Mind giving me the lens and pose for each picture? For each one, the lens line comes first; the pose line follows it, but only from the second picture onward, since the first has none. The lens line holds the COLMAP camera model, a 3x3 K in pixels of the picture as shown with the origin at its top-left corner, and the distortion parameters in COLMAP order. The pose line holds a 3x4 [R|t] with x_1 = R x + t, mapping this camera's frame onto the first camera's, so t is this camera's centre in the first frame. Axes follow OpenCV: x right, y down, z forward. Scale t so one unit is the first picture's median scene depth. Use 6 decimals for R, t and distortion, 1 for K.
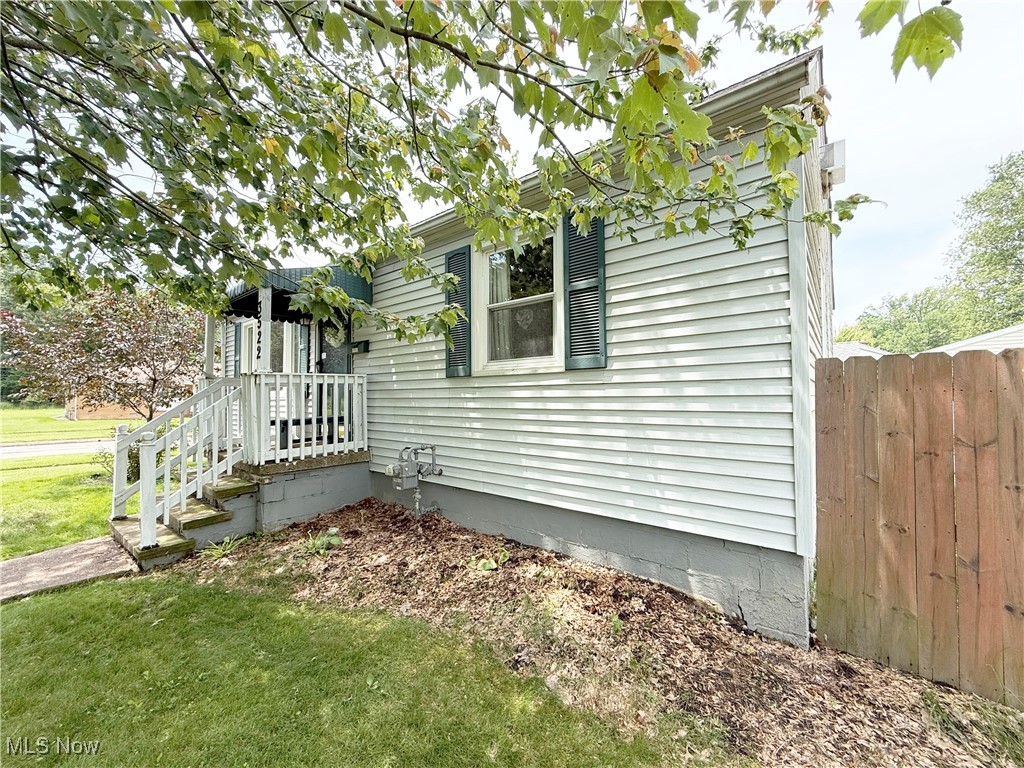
lens RADIAL K [[410.8, 0, 506.2], [0, 410.8, 389.9], [0, 0, 1]] dist [-0.002669, -0.000303]
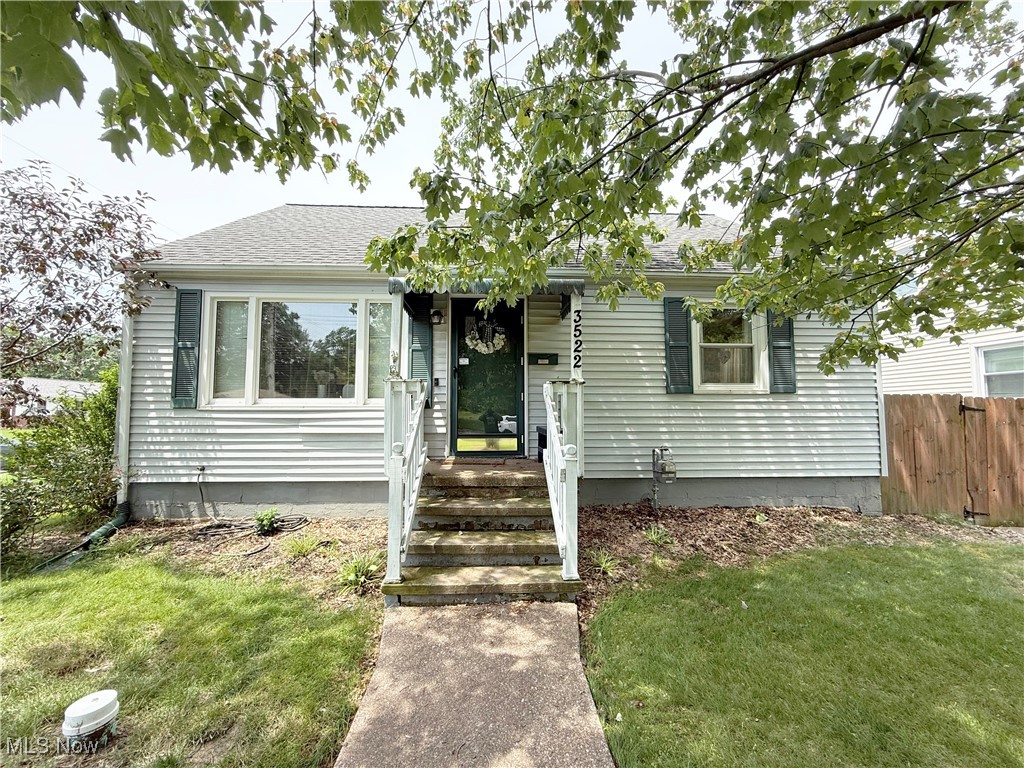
lens RADIAL K [[410.8, 0, 506.5], [0, 410.8, 387.3], [0, 0, 1]] dist [-0.002669, -0.000303]
pose [[0.746031, 0.041518, 0.664615, -1.620891], [-0.020128, 0.999004, -0.039814, 0.014674], [-0.665607, 0.016325, 0.746124, 0.436141]]
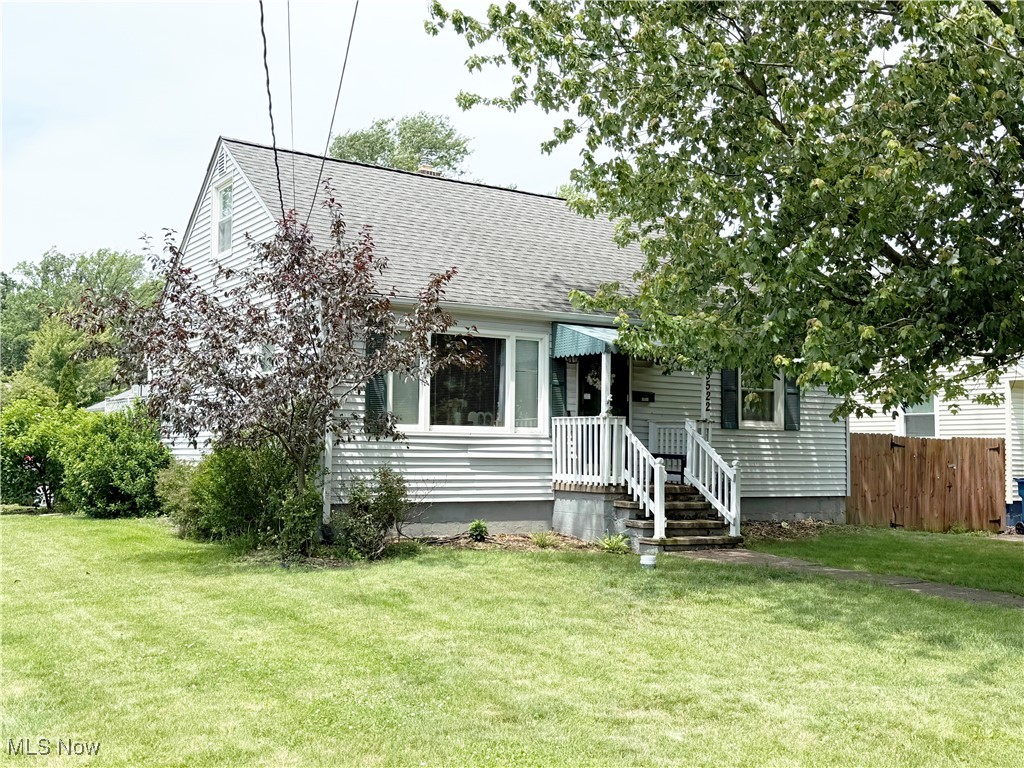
lens RADIAL K [[1104.5, 0, 514.2], [0, 1104.5, 382.7], [0, 0, 1]] dist [0.089655, 0.000000]
pose [[0.306506, 0.066678, 0.949530, -5.236852], [-0.039045, 0.997585, -0.057449, 0.082964], [-0.951068, -0.019466, 0.308369, 0.528810]]
